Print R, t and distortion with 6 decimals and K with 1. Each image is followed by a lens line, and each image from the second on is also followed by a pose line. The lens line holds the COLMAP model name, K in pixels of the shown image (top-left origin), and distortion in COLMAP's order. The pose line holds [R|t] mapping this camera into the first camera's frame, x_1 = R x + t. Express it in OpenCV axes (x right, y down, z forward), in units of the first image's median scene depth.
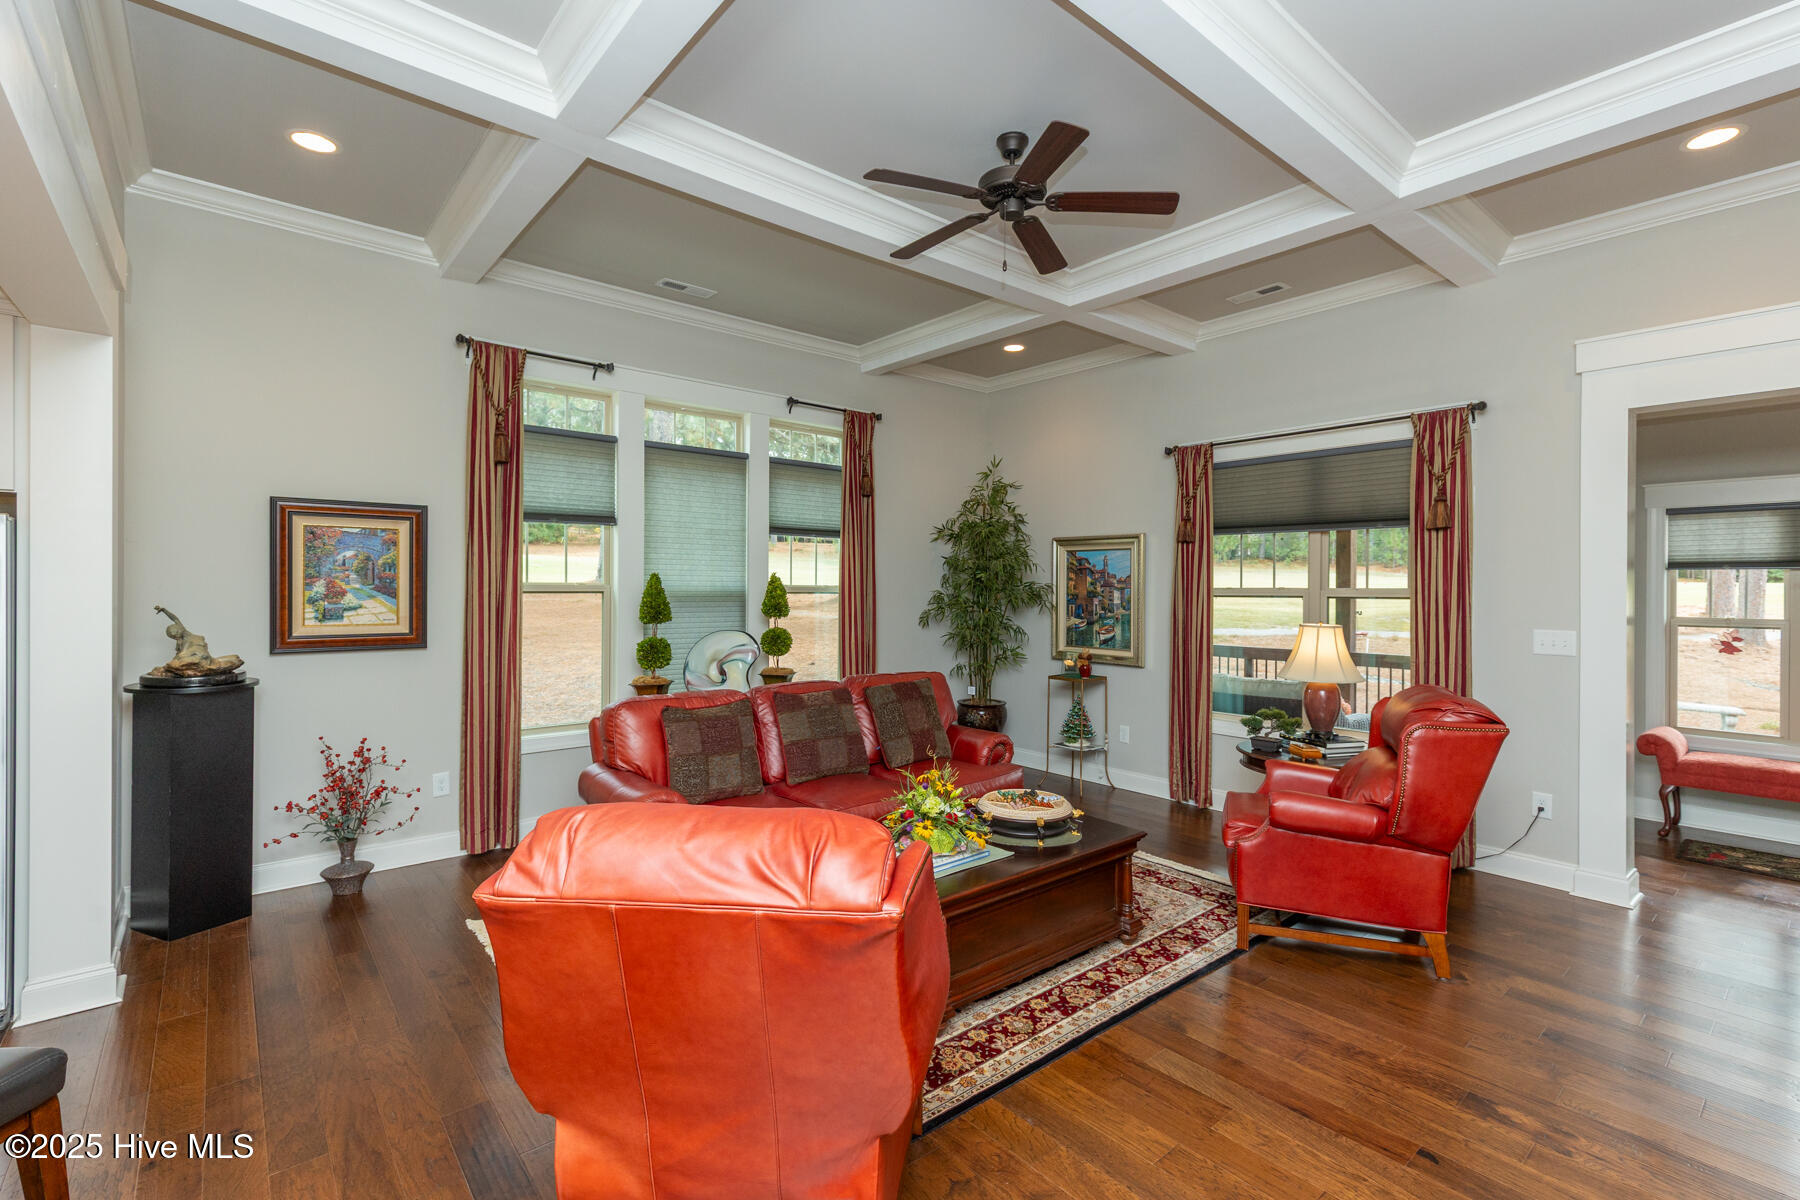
lens RADIAL K [[809.1, 0, 901.9], [0, 809.1, 588.5], [0, 0, 1]] dist [0.002523, 0.000120]
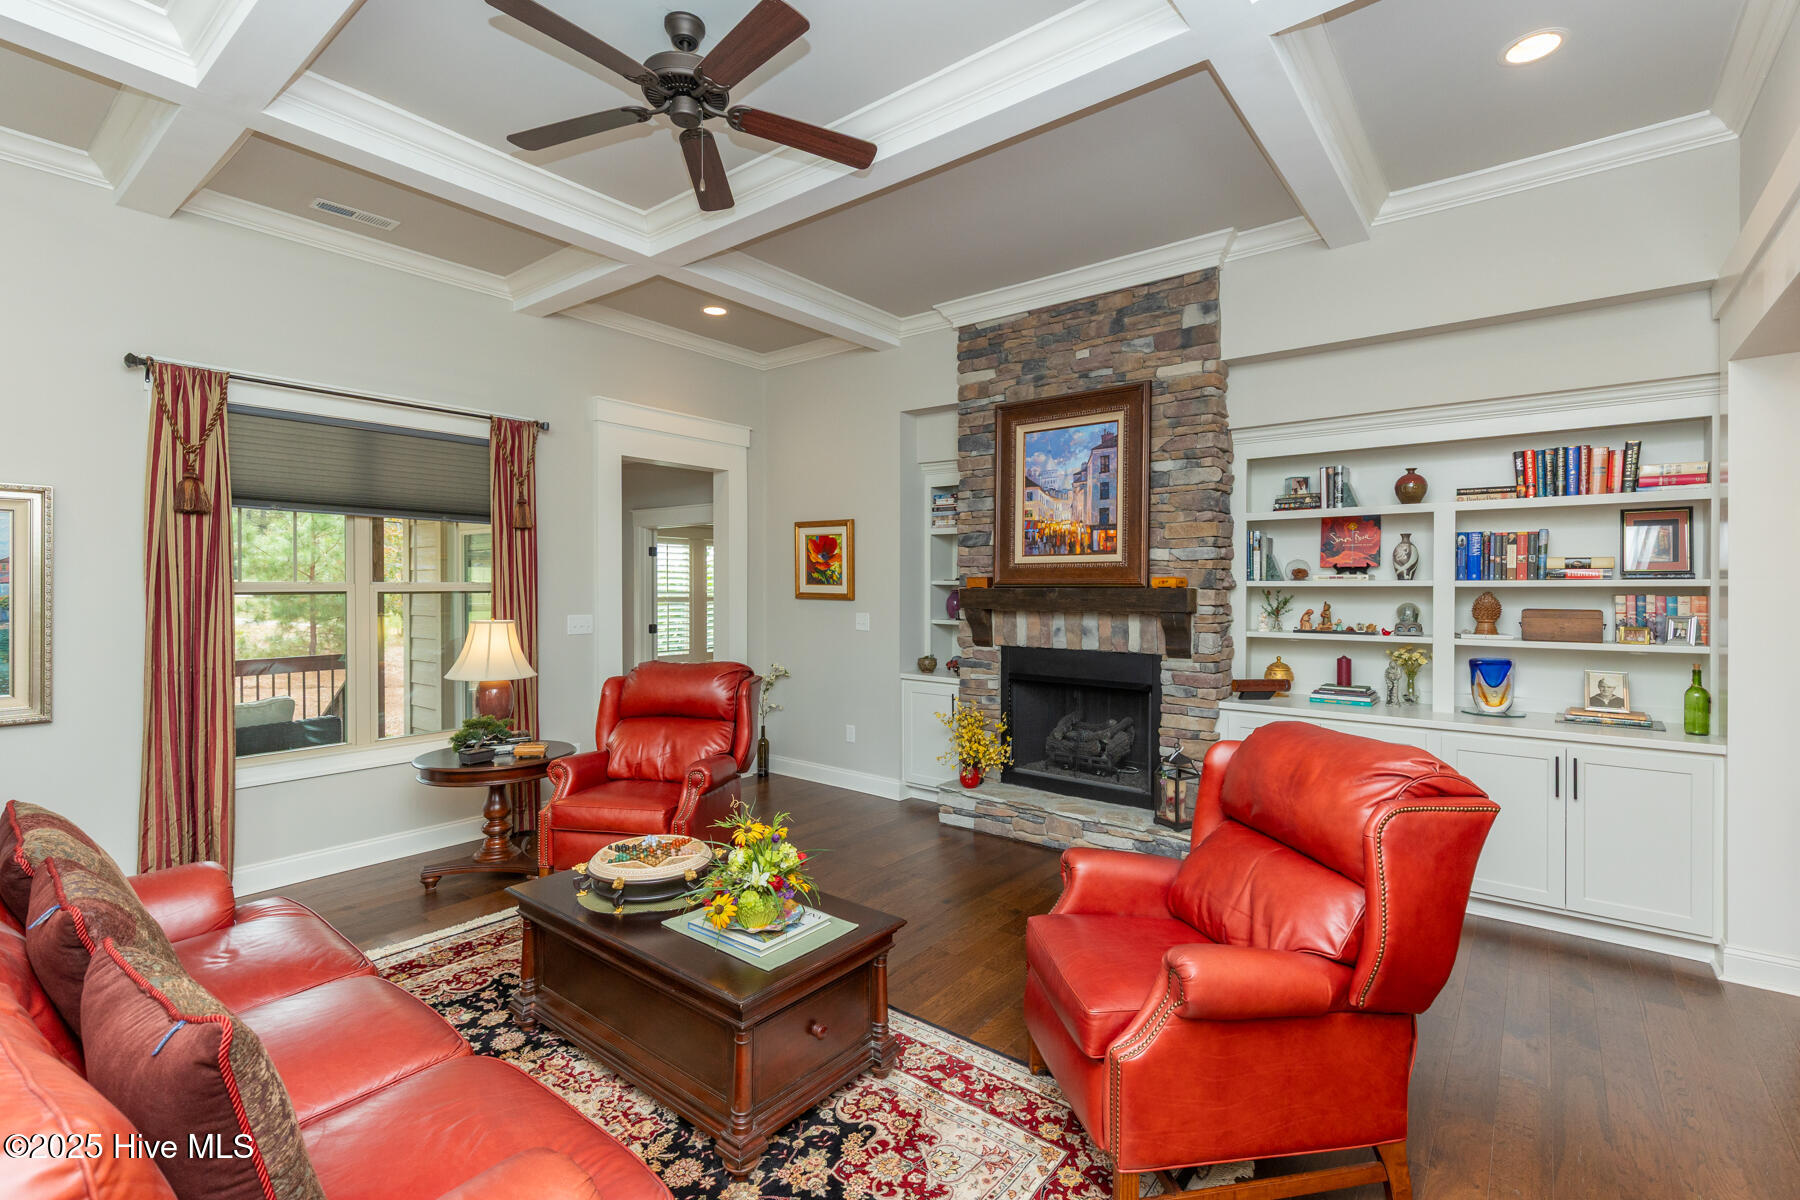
lens RADIAL K [[809.1, 0, 901.6], [0, 809.1, 593.7], [0, 0, 1]] dist [0.002523, 0.000120]
pose [[-0.206435, -0.015381, 0.978339, -0.486900], [0.002564, 0.999865, 0.016260, -0.001304], [-0.978457, 0.005865, -0.206368, 0.672212]]
